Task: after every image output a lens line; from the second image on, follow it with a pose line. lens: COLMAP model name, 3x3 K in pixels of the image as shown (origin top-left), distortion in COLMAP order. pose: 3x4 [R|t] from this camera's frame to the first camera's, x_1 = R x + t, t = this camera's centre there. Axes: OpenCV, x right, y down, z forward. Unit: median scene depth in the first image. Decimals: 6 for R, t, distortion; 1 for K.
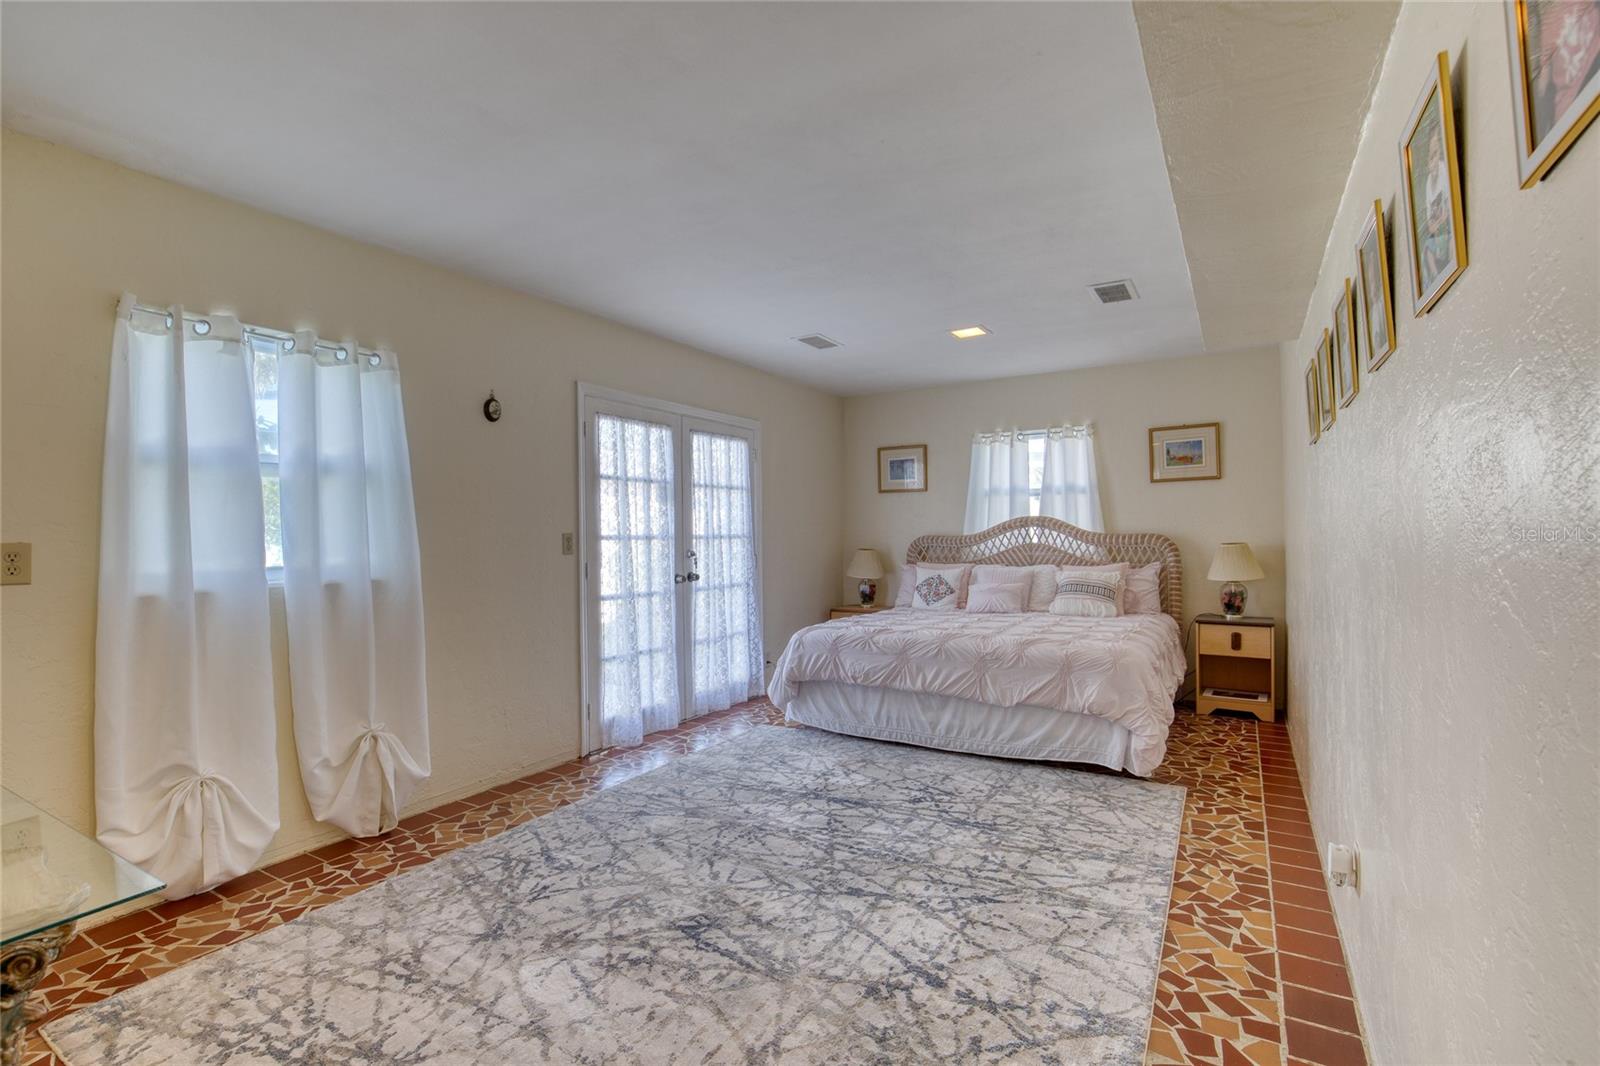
lens RADIAL K [[738.4, 0, 788.9], [0, 738.4, 532.8], [0, 0, 1]] dist [-0.016749, 0.003168]
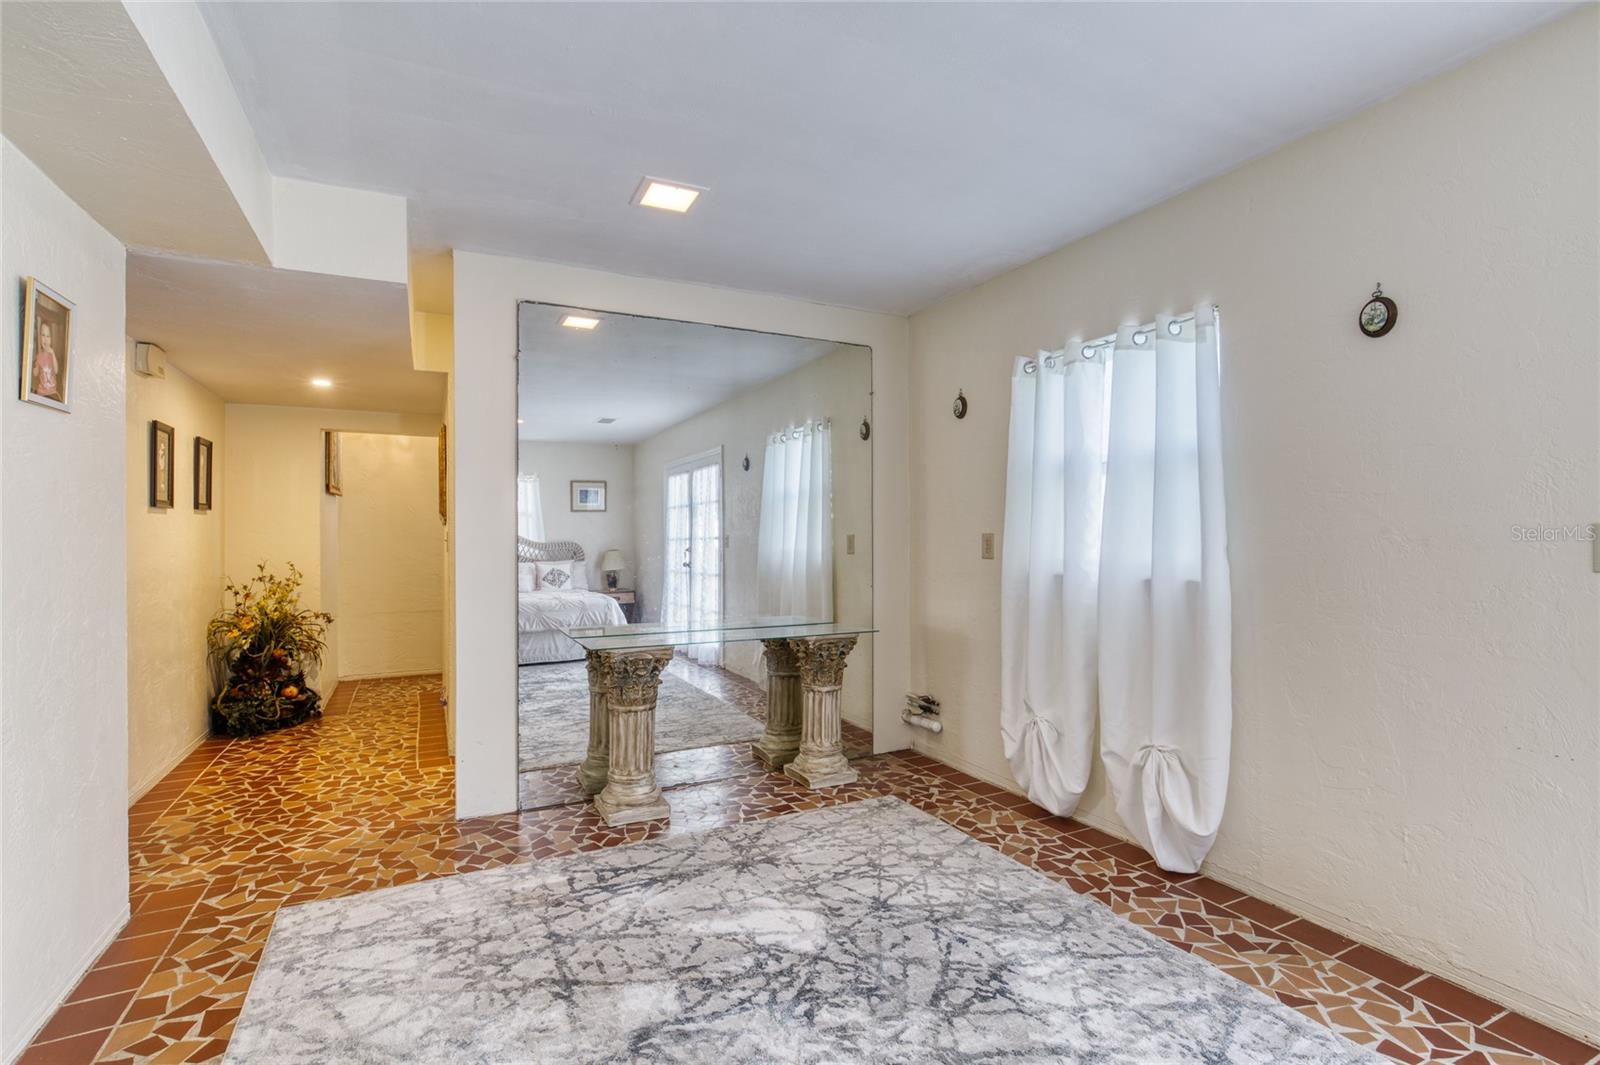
lens RADIAL K [[738.4, 0, 786.1], [0, 738.4, 531.6], [0, 0, 1]] dist [-0.016749, 0.003168]
pose [[-0.534899, 0.014223, -0.844797, 0.470394], [0.012836, 0.999880, 0.008706, -0.008259], [0.844819, -0.006187, -0.535017, 1.209461]]
